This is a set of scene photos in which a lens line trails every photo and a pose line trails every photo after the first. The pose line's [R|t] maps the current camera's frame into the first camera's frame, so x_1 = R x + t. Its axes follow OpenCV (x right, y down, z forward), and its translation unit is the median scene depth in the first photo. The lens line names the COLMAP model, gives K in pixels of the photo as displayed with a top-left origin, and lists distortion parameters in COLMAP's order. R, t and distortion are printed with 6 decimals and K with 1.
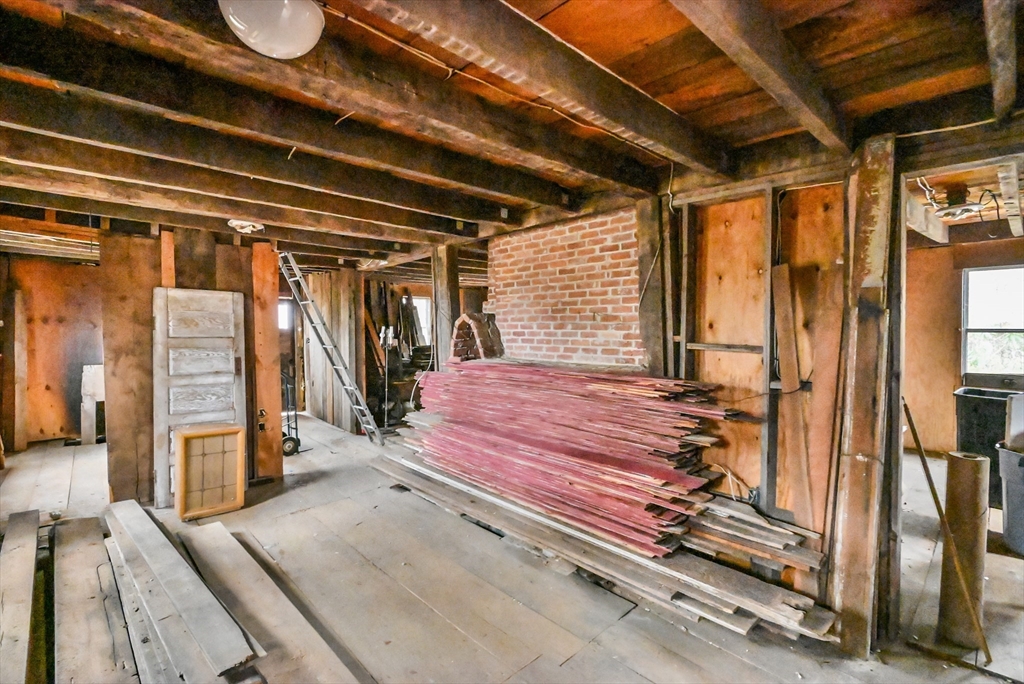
lens RADIAL K [[460.7, 0, 514.2], [0, 460.7, 337.8], [0, 0, 1]] dist [-0.001289, -0.004144]
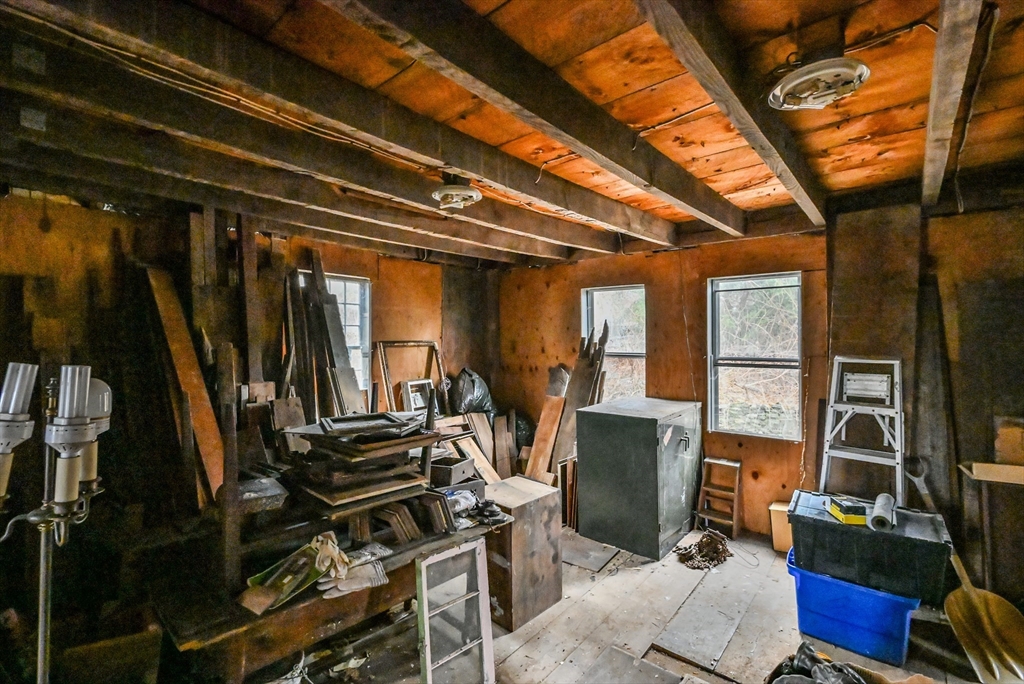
lens RADIAL K [[460.7, 0, 509.4], [0, 460.7, 336.3], [0, 0, 1]] dist [-0.001289, -0.004144]
pose [[0.993286, -0.003922, 0.115620, -0.113393], [0.006090, 0.999812, -0.018409, -0.025885], [-0.115526, 0.018989, 0.993123, 0.618641]]
